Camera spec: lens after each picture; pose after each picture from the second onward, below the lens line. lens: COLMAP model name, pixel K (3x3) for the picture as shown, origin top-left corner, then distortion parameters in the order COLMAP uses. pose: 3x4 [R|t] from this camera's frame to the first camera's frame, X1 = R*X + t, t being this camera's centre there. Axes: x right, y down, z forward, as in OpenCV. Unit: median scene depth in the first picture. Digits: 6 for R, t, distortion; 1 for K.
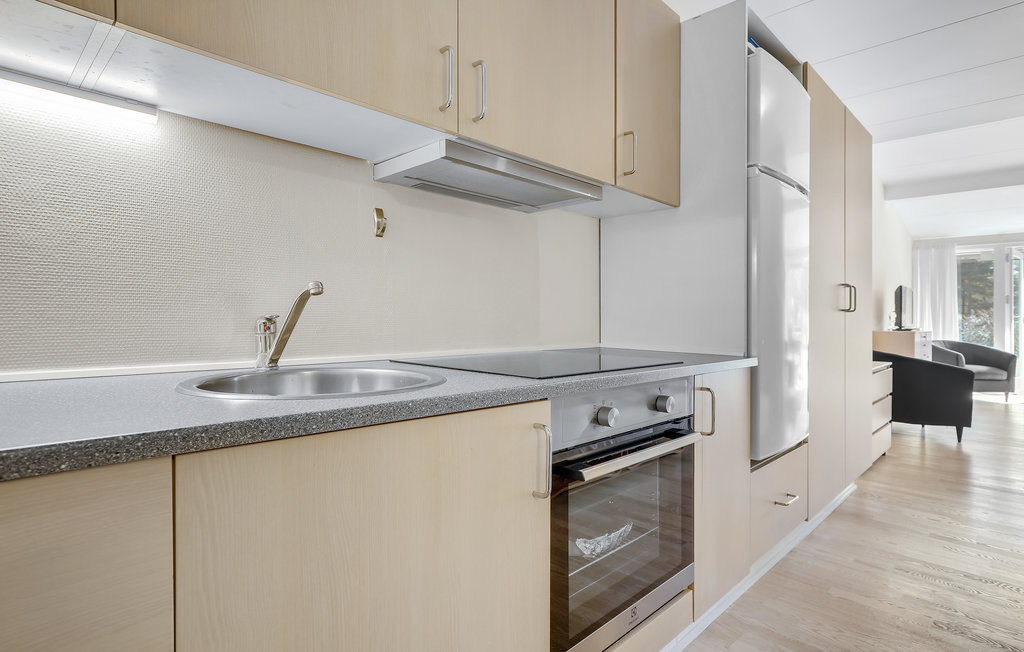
lens RADIAL K [[537.3, 0, 512.6], [0, 537.3, 316.4], [0, 0, 1]] dist [-0.001484, -0.000018]
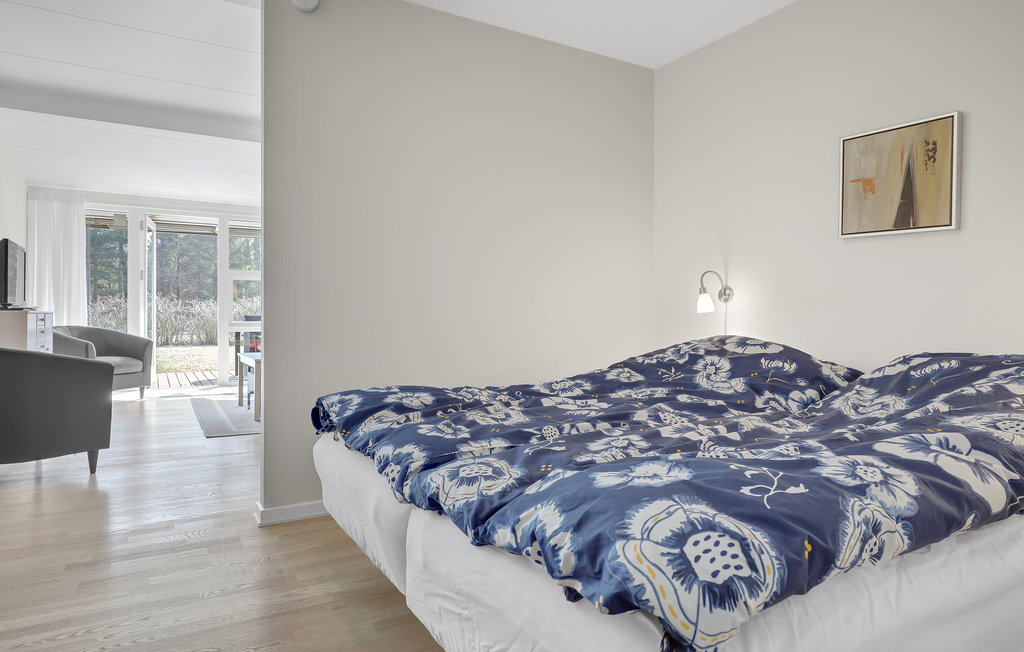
lens RADIAL K [[645.6, 0, 517.8], [0, 645.6, 308.2], [0, 0, 1]] dist [-0.007731, -0.004142]
pose [[0.278816, 0.002176, 0.960342, 0.142231], [-0.005087, 0.999987, -0.000789, 0.019732], [-0.960331, -0.004666, 0.278824, 0.180766]]
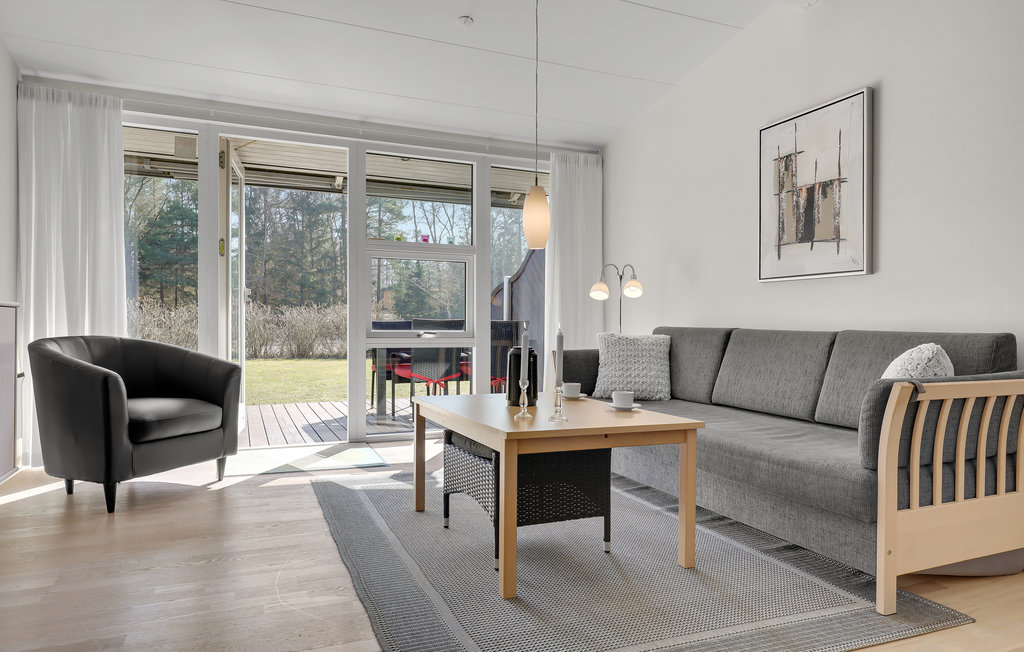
lens RADIAL K [[659.4, 0, 517.0], [0, 659.4, 322.1], [0, 0, 1]] dist [0.004908, 0.000198]
pose [[0.389231, -0.000162, 0.921140, 0.544446], [-0.009421, 0.999947, 0.004157, 0.032893], [-0.921092, -0.010296, 0.389209, 0.596397]]
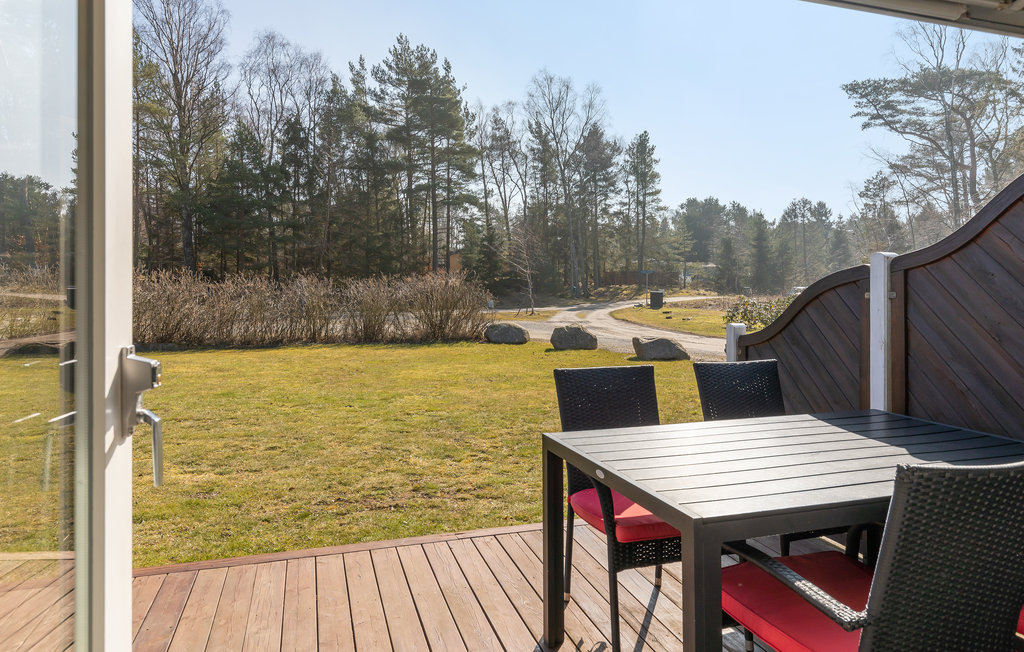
lens RADIAL K [[662.7, 0, 517.3], [0, 662.7, 285.6], [0, 0, 1]] dist [0.007590, 0.002981]
pose [[0.470440, -0.001792, 0.882430, 1.015005], [-0.008745, 0.999939, 0.006693, -0.013886], [-0.882388, -0.010865, 0.470396, 1.025427]]
